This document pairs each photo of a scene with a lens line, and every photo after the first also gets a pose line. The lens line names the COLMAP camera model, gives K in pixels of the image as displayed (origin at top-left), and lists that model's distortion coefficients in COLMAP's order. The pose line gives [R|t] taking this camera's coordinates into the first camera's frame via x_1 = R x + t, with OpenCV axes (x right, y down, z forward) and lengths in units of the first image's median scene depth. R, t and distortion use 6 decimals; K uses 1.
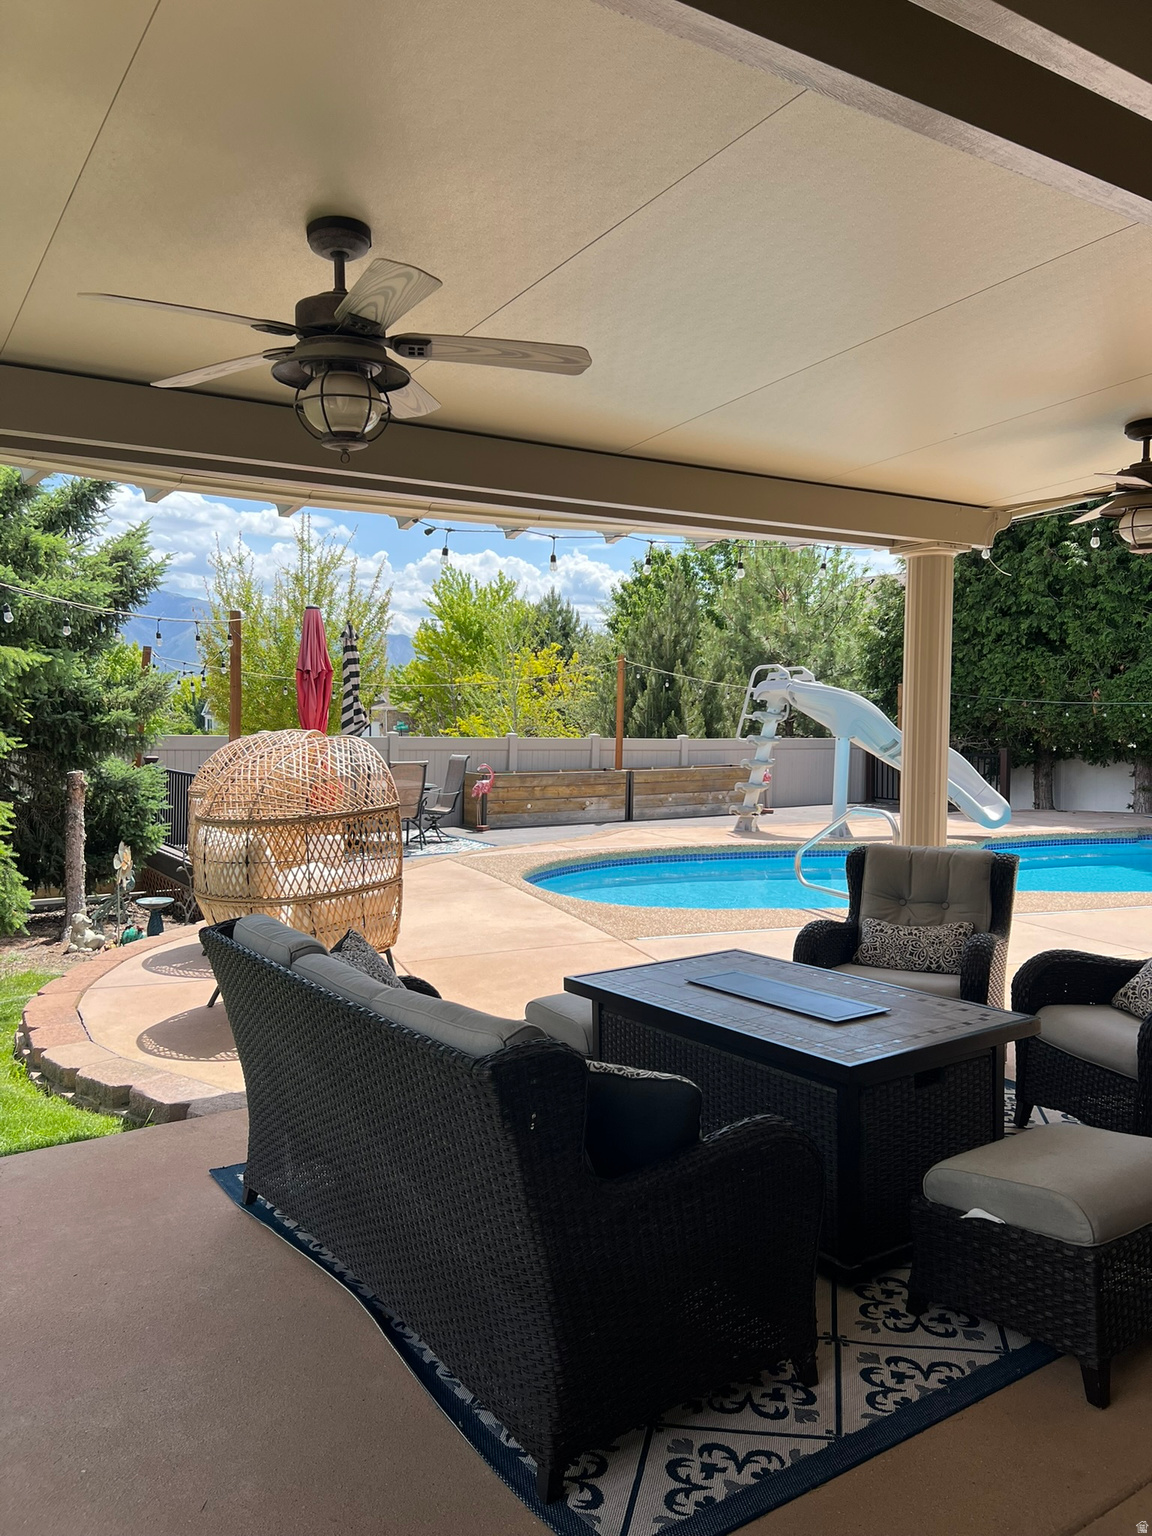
lens RADIAL K [[1137.0, 0, 570.6], [0, 1137.0, 773.9], [0, 0, 1]] dist [0.024867, -0.039521]
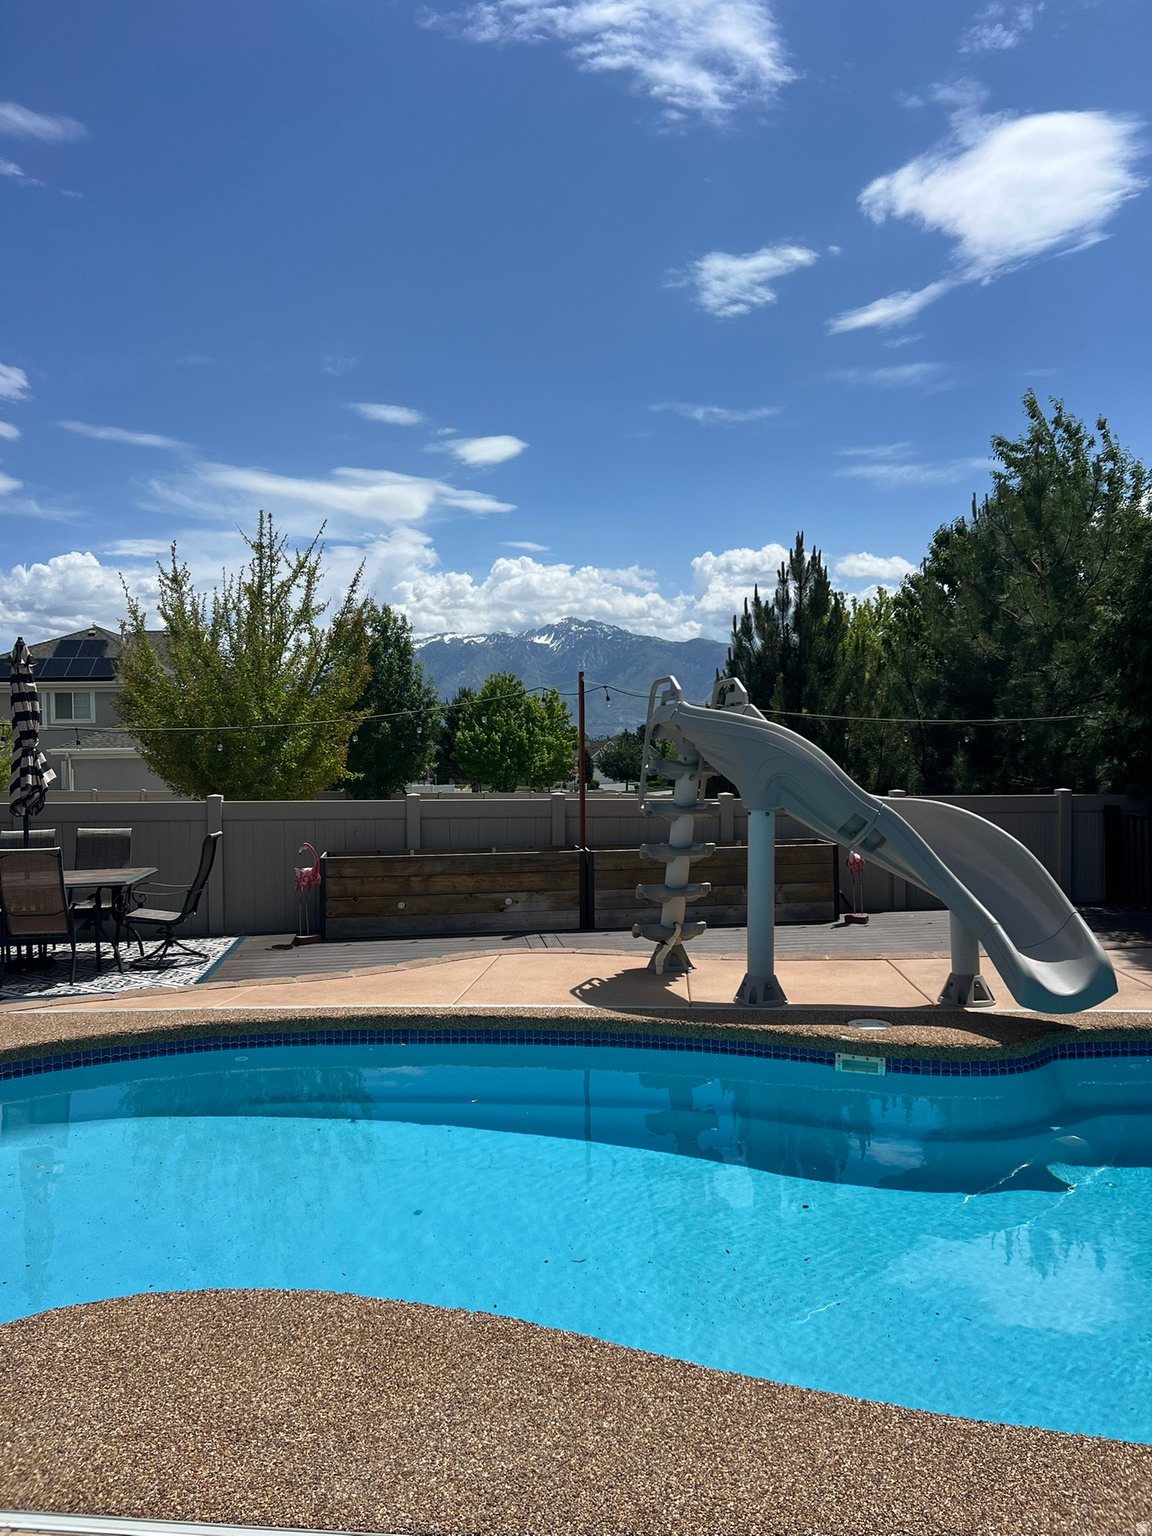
lens RADIAL K [[1137.0, 0, 578.7], [0, 1137.0, 766.2], [0, 0, 1]] dist [0.024867, -0.039521]
pose [[0.907810, -0.009525, -0.419274, 0.327447], [-0.006040, 0.999341, -0.035781, -0.028776], [0.419339, 0.035015, 0.907154, 0.425106]]
